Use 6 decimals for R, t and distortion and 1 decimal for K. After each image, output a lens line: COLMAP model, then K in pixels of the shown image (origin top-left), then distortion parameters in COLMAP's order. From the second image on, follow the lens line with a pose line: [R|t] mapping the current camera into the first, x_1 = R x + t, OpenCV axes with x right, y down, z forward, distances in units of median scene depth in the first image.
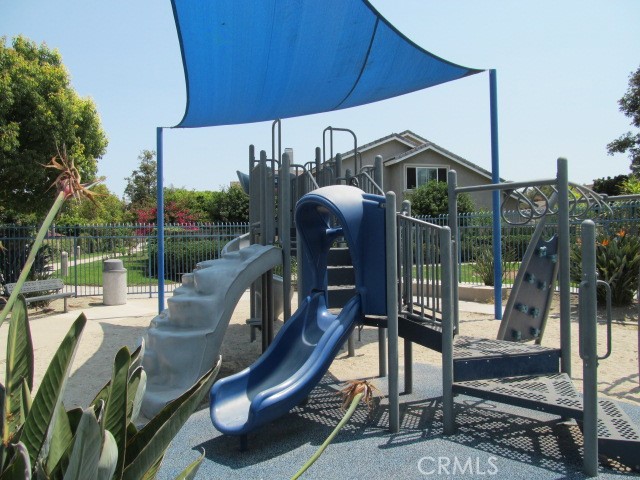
lens RADIAL K [[518.8, 0, 320.1], [0, 518.8, 238.0], [0, 0, 1]] dist [-0.066855, 0.024800]
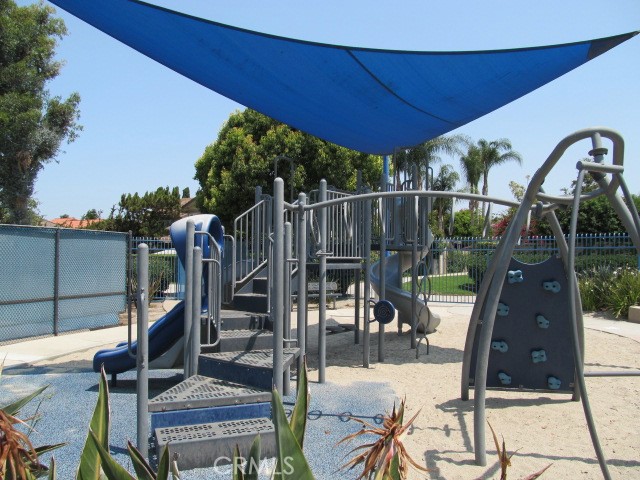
lens RADIAL K [[518.8, 0, 320.1], [0, 518.8, 241.9], [0, 0, 1]] dist [-0.066855, 0.024800]
pose [[0.630526, -0.002693, -0.776163, 0.486942], [-0.008965, 0.999902, -0.010752, -0.007791], [0.776116, 0.013738, 0.630440, 0.157292]]
